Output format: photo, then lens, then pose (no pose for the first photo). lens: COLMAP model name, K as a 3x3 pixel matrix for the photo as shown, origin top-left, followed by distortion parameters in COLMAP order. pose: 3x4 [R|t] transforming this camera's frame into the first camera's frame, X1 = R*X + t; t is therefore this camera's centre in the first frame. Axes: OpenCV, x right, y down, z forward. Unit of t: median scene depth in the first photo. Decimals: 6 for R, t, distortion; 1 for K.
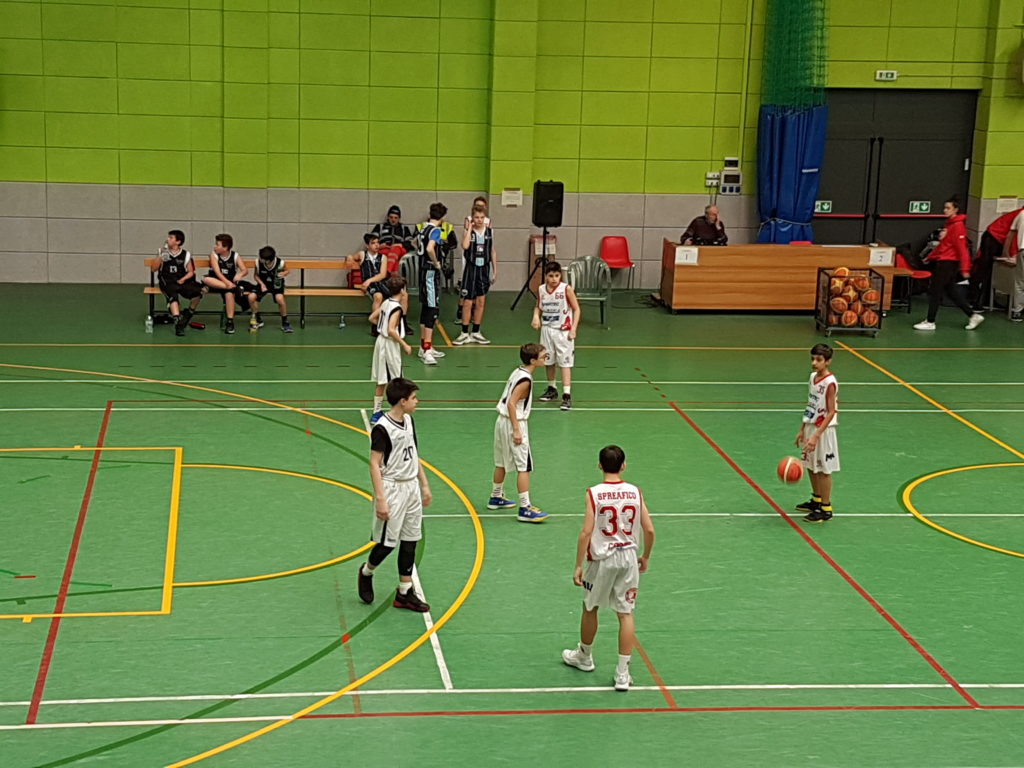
lens RADIAL K [[1958.7, 0, 493.5], [0, 1958.7, 381.2], [0, 0, 1]] dist [0.273109, -0.446335]
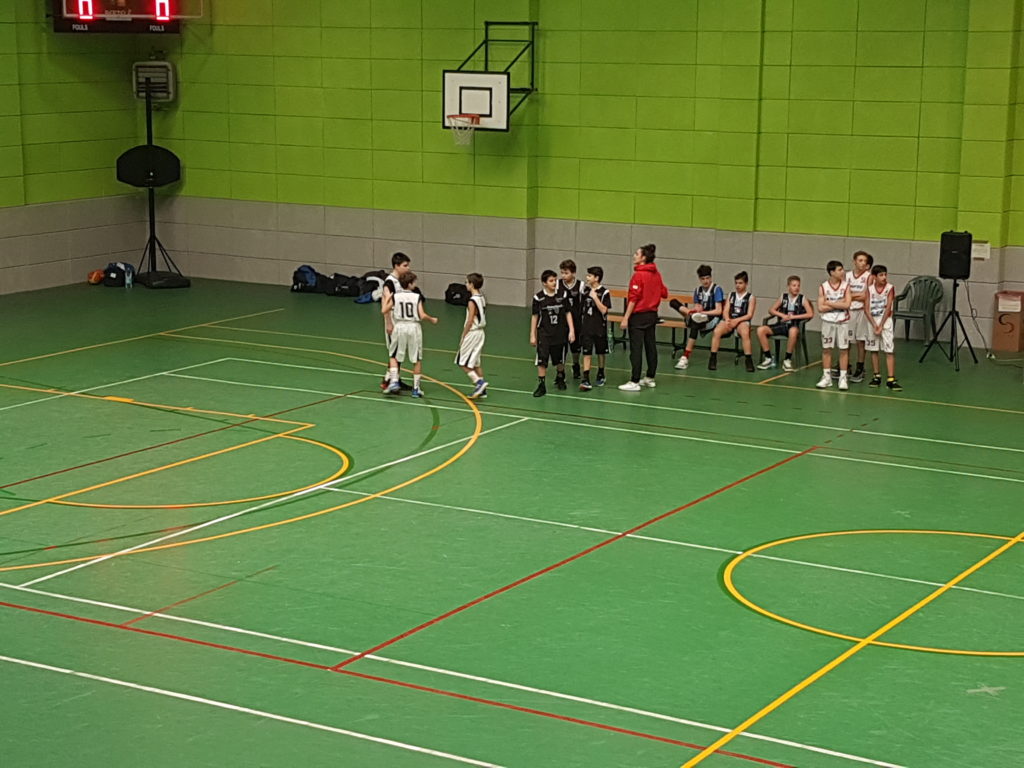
lens RADIAL K [[2025.4, 0, 511.2], [0, 2025.4, 382.4], [0, 0, 1]] dist [0.265156, -0.360849]
pose [[0.778528, 0.086198, -0.621662, 0.889576], [-0.111460, 0.993767, -0.001792, -0.003568], [0.617633, 0.070686, 0.783284, 0.144715]]
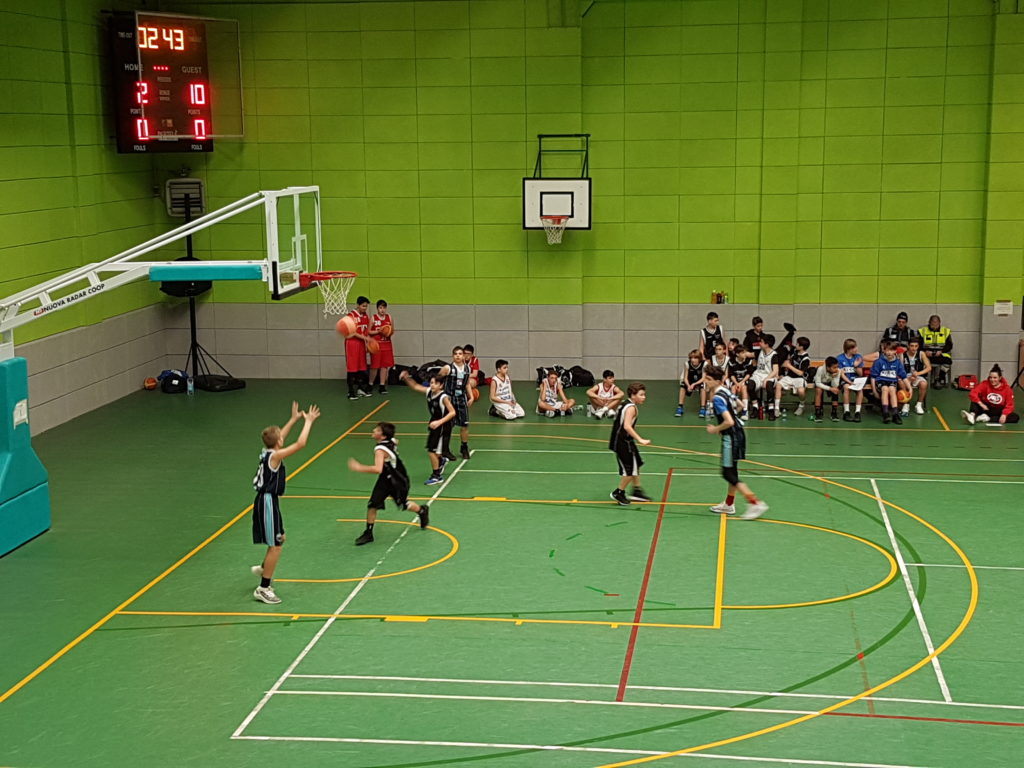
lens RADIAL K [[1589.9, 0, 522.3], [0, 1589.9, 385.1], [0, 0, 1]] dist [0.273119, -0.500450]
pose [[0.961211, 0.002584, -0.275803, 0.000957], [-0.016604, 0.998685, -0.048511, 0.011324], [0.275315, 0.051209, 0.959989, -0.048141]]
